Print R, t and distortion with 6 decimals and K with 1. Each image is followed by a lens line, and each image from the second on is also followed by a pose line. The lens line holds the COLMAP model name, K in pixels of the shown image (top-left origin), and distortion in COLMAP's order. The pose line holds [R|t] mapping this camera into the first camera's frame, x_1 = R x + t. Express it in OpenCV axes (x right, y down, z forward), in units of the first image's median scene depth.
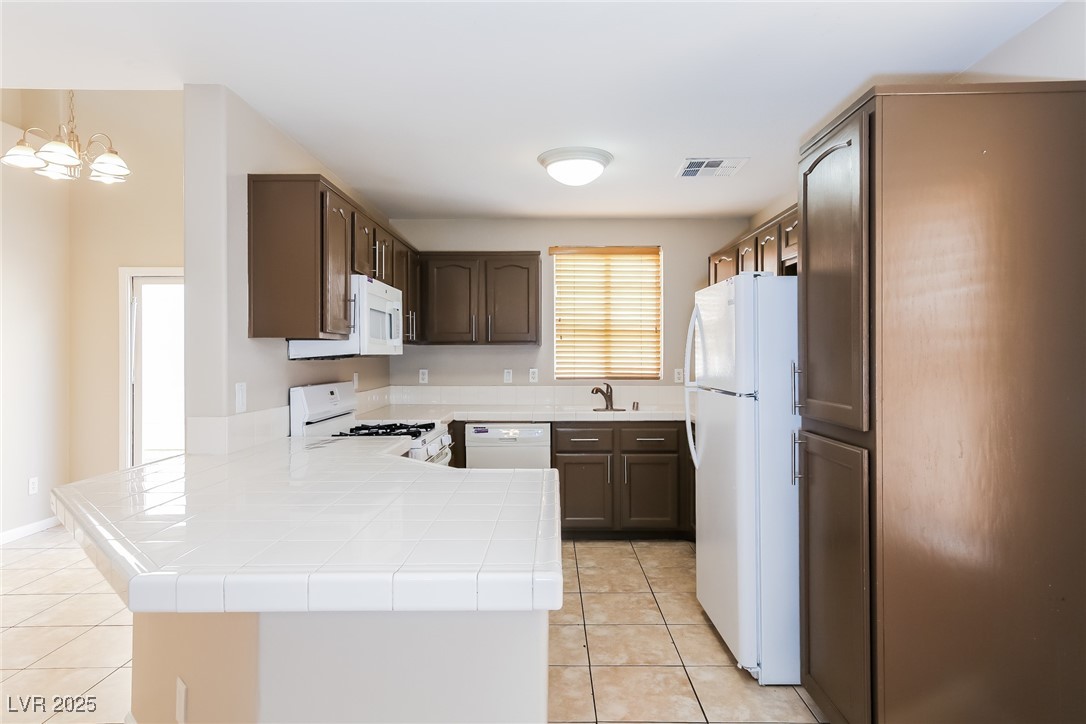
lens RADIAL K [[614.0, 0, 549.7], [0, 614.0, 353.0], [0, 0, 1]] dist [0.009273, 0.005582]
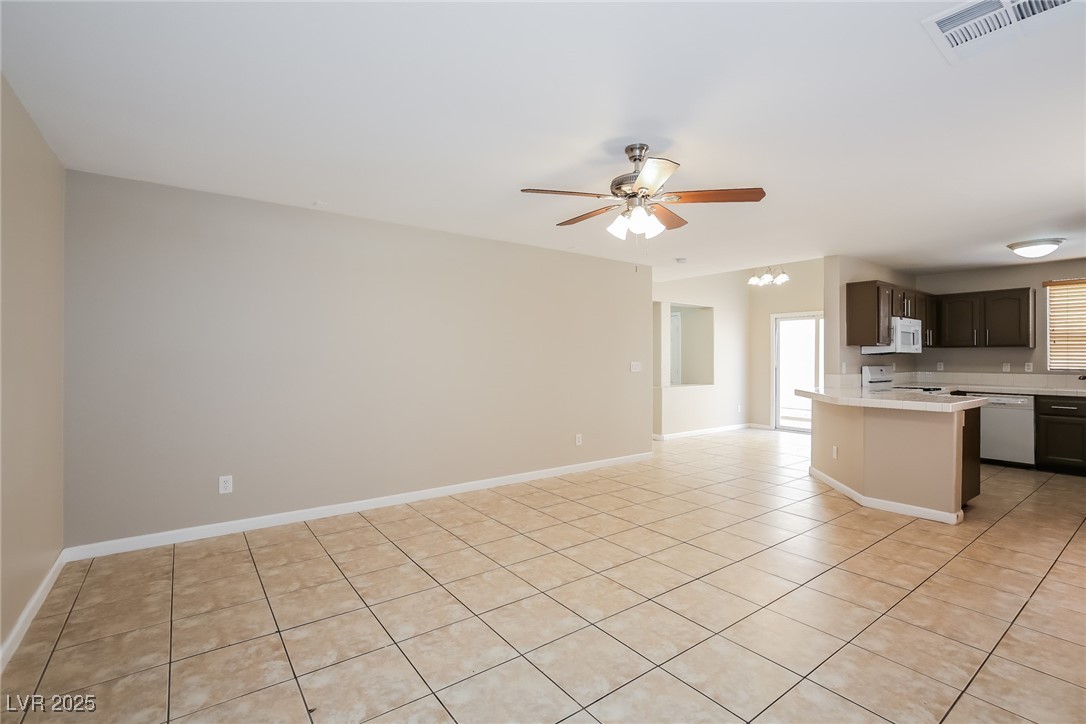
lens RADIAL K [[497.9, 0, 542.1], [0, 497.9, 353.3], [0, 0, 1]] dist [-0.015161, 0.001758]
pose [[0.600236, -0.002117, -0.799820, 0.272249], [-0.003478, 0.999980, -0.005257, 0.015240], [0.799815, 0.005937, 0.600217, -0.846569]]
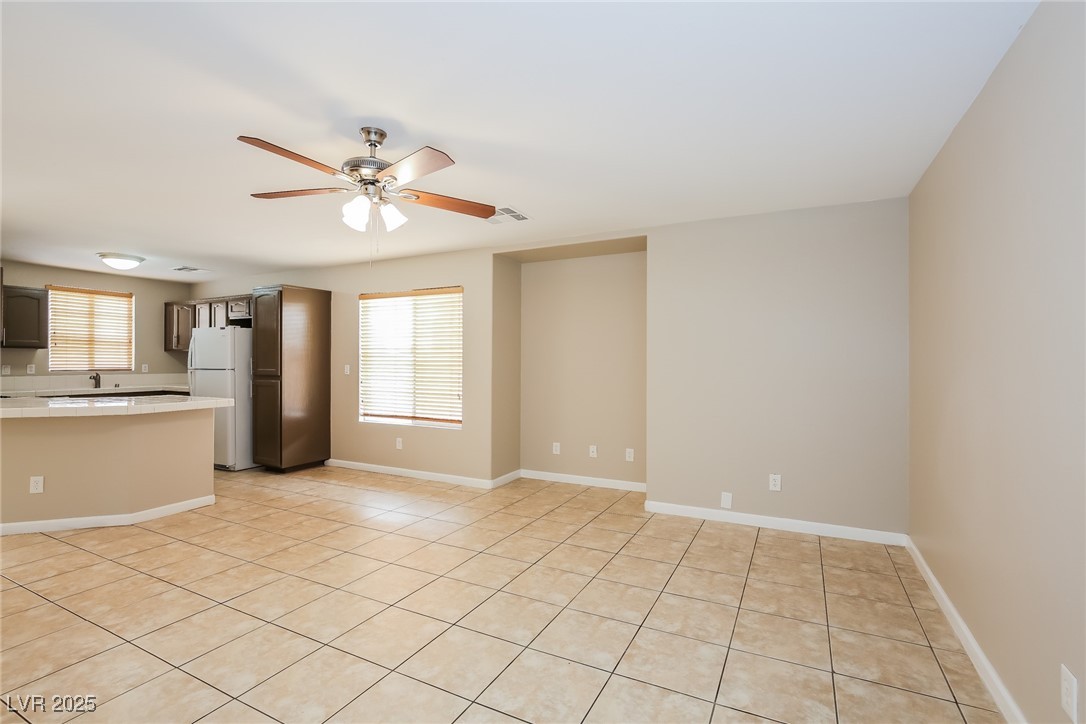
lens RADIAL K [[497.9, 0, 557.9], [0, 497.9, 349.0], [0, 0, 1]] dist [-0.015161, 0.001758]
pose [[0.440685, 0.019841, 0.897442, -0.648499], [-0.002919, 0.999782, -0.020670, 0.009905], [-0.897657, 0.006490, 0.440647, -0.827018]]
